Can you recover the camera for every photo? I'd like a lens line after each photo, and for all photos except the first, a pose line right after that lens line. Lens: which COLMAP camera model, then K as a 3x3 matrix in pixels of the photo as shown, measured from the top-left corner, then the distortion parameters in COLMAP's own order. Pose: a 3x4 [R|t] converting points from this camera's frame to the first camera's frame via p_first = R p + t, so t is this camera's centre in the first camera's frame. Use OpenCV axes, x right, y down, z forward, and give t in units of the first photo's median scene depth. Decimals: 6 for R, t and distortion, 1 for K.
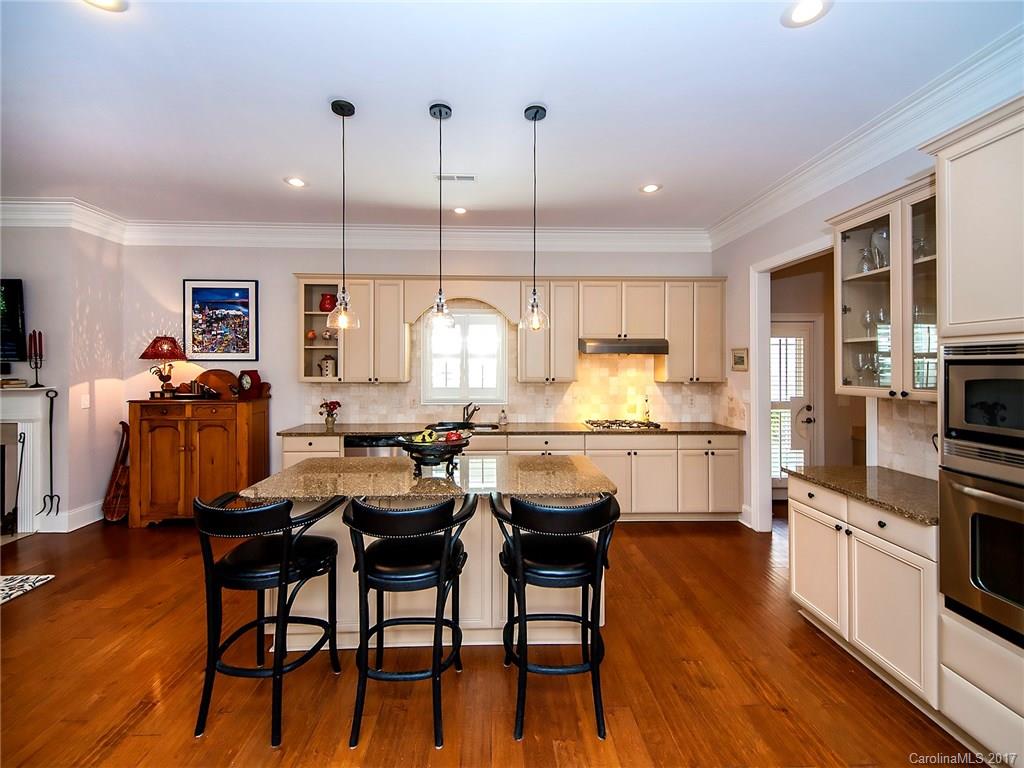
lens RADIAL K [[448.3, 0, 510.7], [0, 448.3, 360.7], [0, 0, 1]] dist [0.001594, 0.000009]
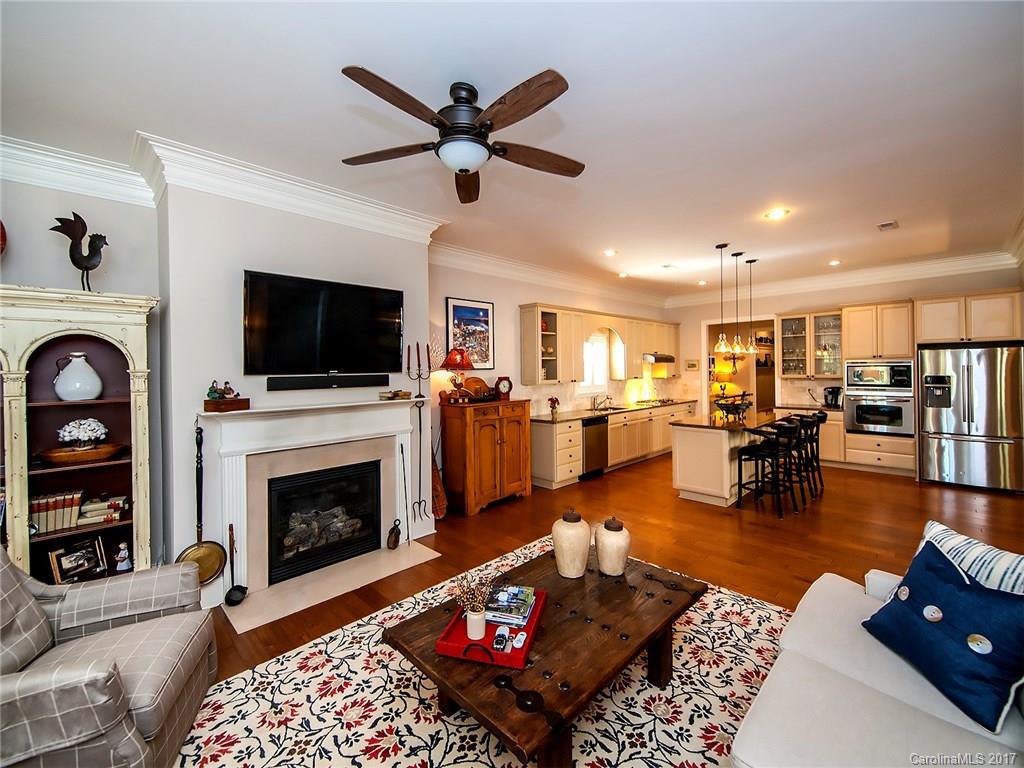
lens RADIAL K [[433.2, 0, 511.0], [0, 433.2, 368.5], [0, 0, 1]] dist [0.002740, 0.000194]
pose [[0.733603, -0.012508, 0.679463, -1.341425], [0.006279, 0.999913, 0.011627, -0.014974], [-0.679550, -0.004263, 0.733617, 0.105007]]
